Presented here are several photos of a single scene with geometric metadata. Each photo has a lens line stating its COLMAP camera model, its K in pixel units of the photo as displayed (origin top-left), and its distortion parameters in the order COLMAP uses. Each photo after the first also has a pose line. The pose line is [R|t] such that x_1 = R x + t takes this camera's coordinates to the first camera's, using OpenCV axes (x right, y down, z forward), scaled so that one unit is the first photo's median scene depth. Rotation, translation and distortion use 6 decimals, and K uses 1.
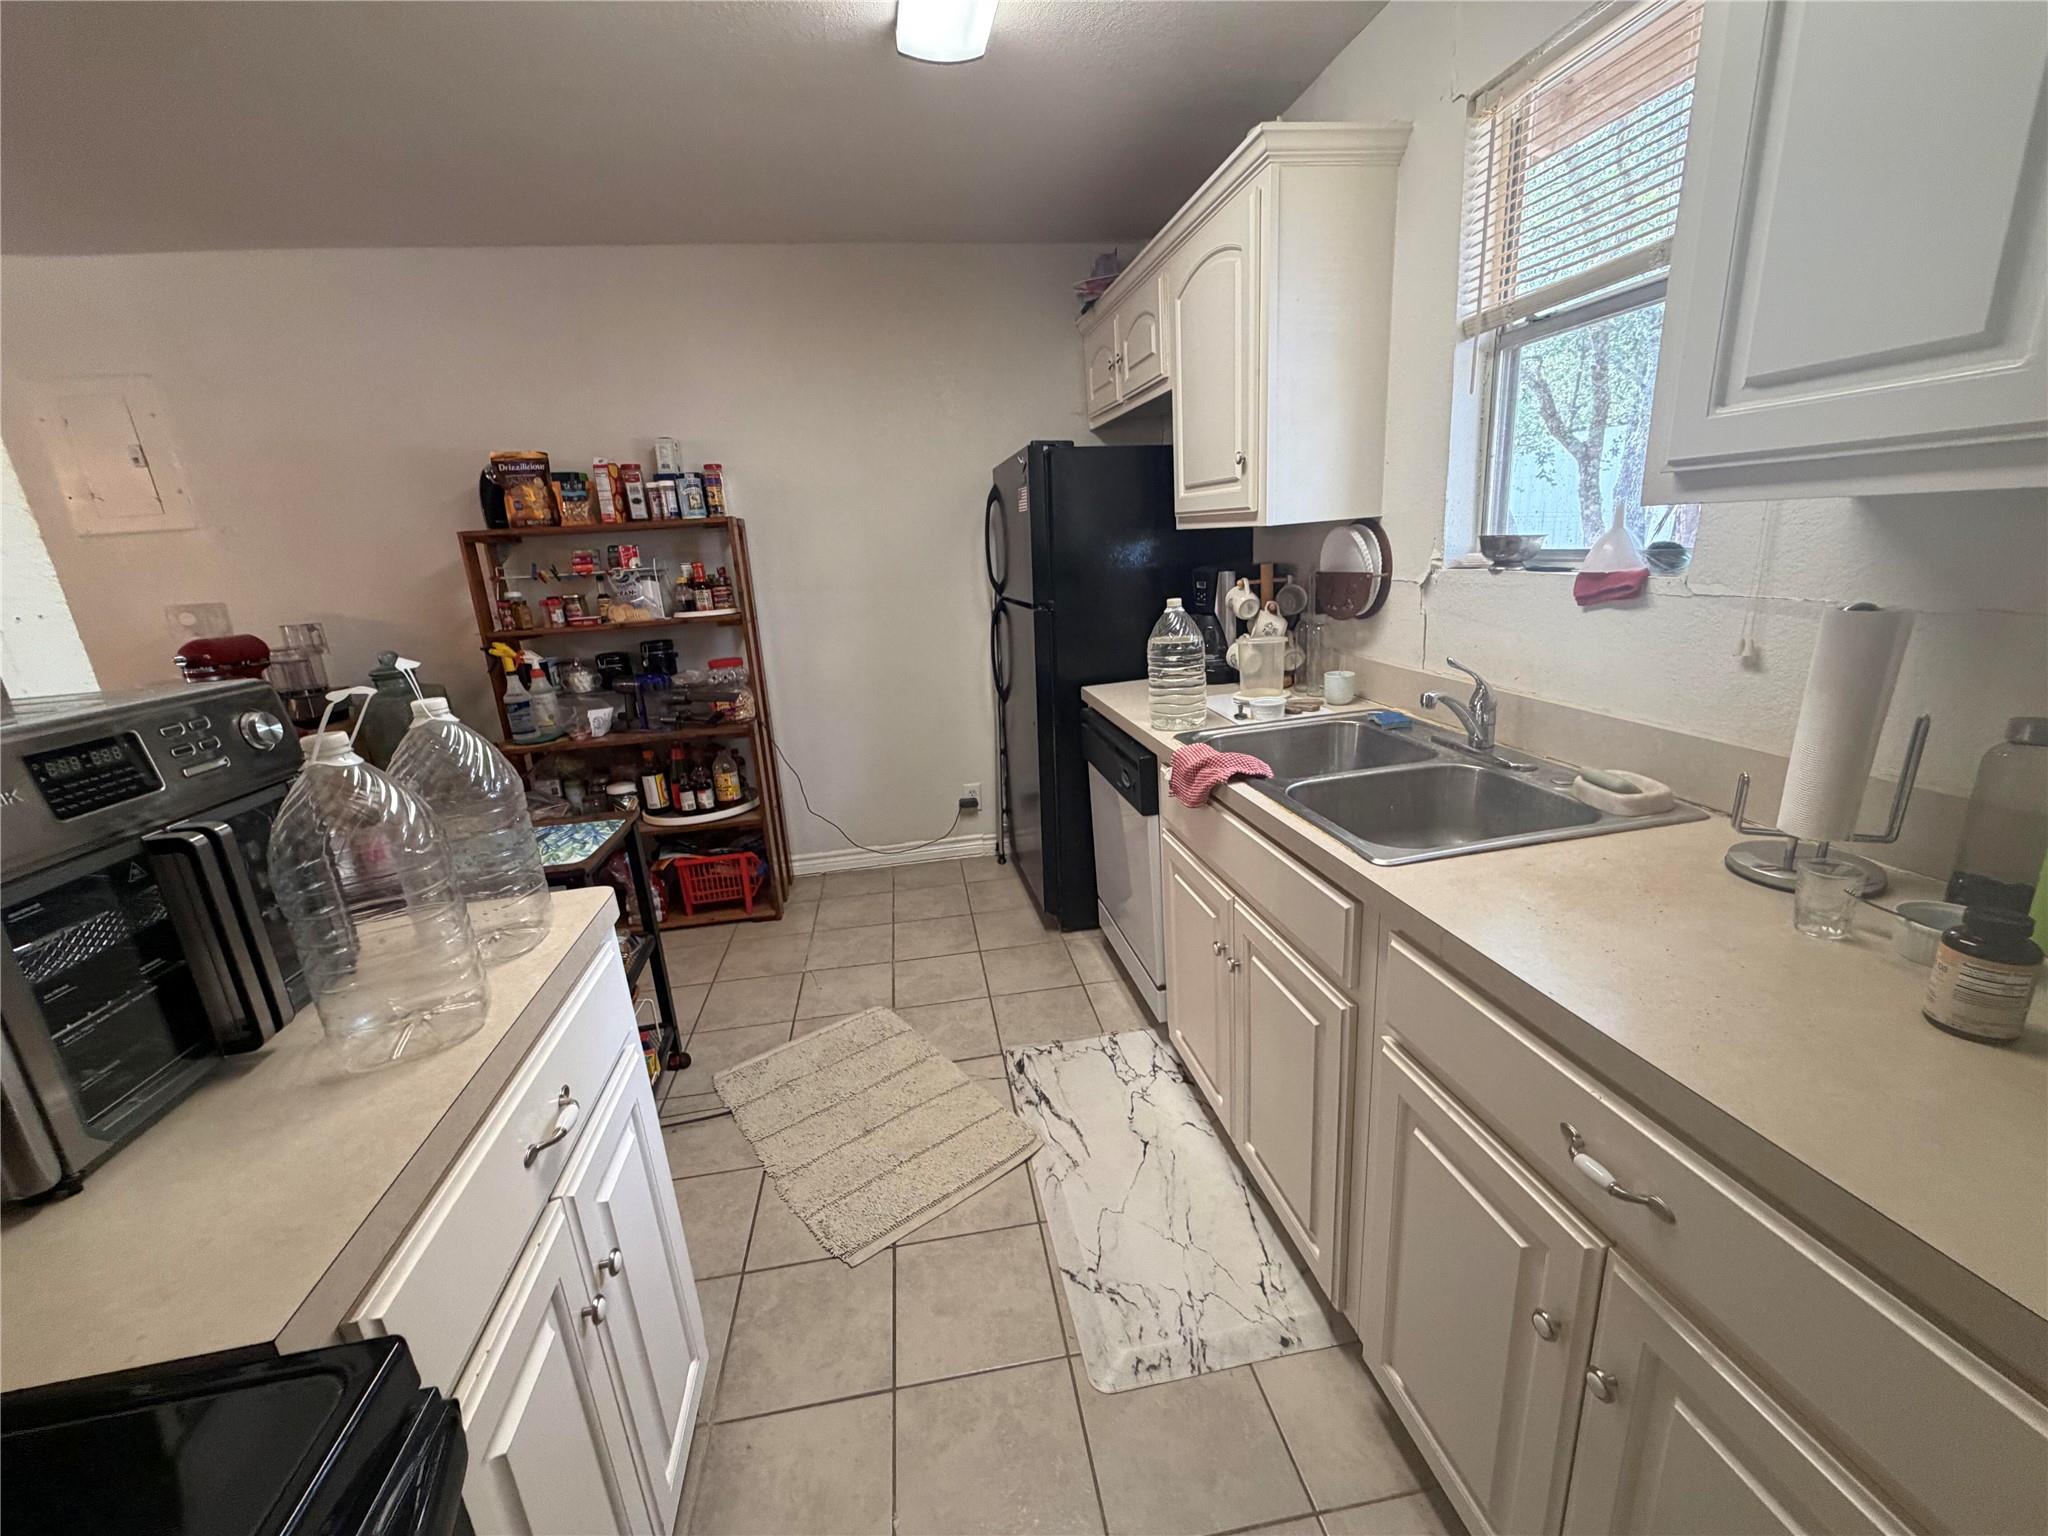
lens RADIAL K [[818.7, 0, 1017.5], [0, 818.7, 767.4], [0, 0, 1]] dist [0.000817, -0.000281]
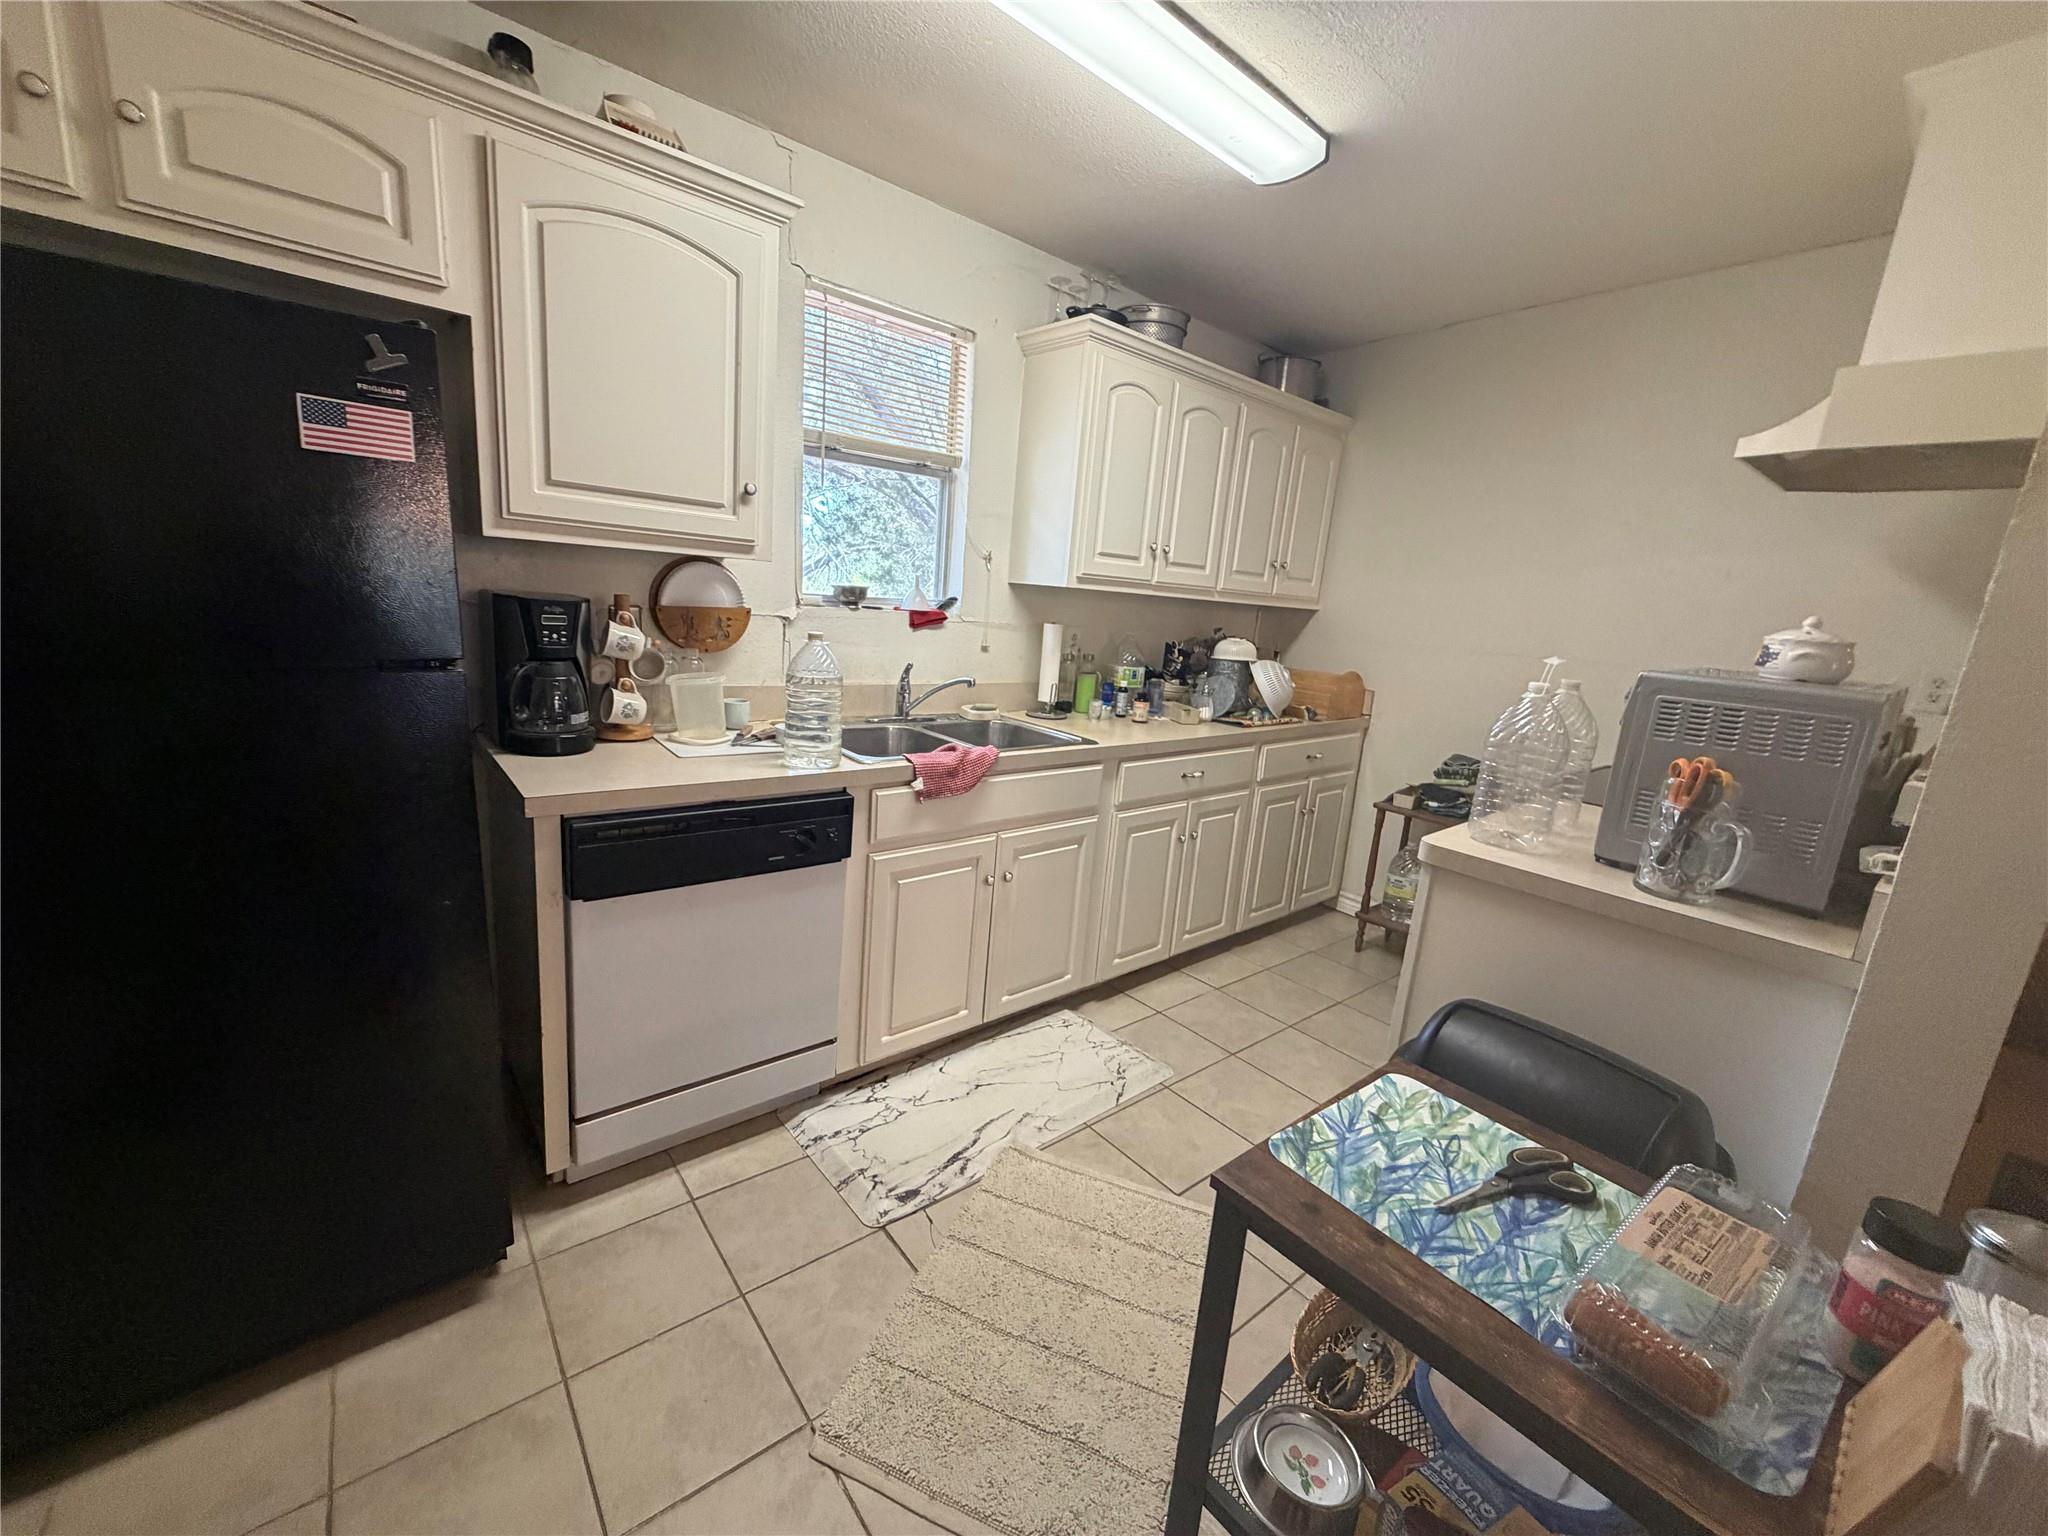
lens RADIAL K [[818.7, 0, 1024.6], [0, 818.7, 763.5], [0, 0, 1]] dist [0.000817, -0.000281]
pose [[-0.510504, -0.150272, 0.846643, -0.844589], [0.191742, 0.939925, 0.282445, -0.312628], [-0.838225, 0.306526, -0.451022, 1.394189]]
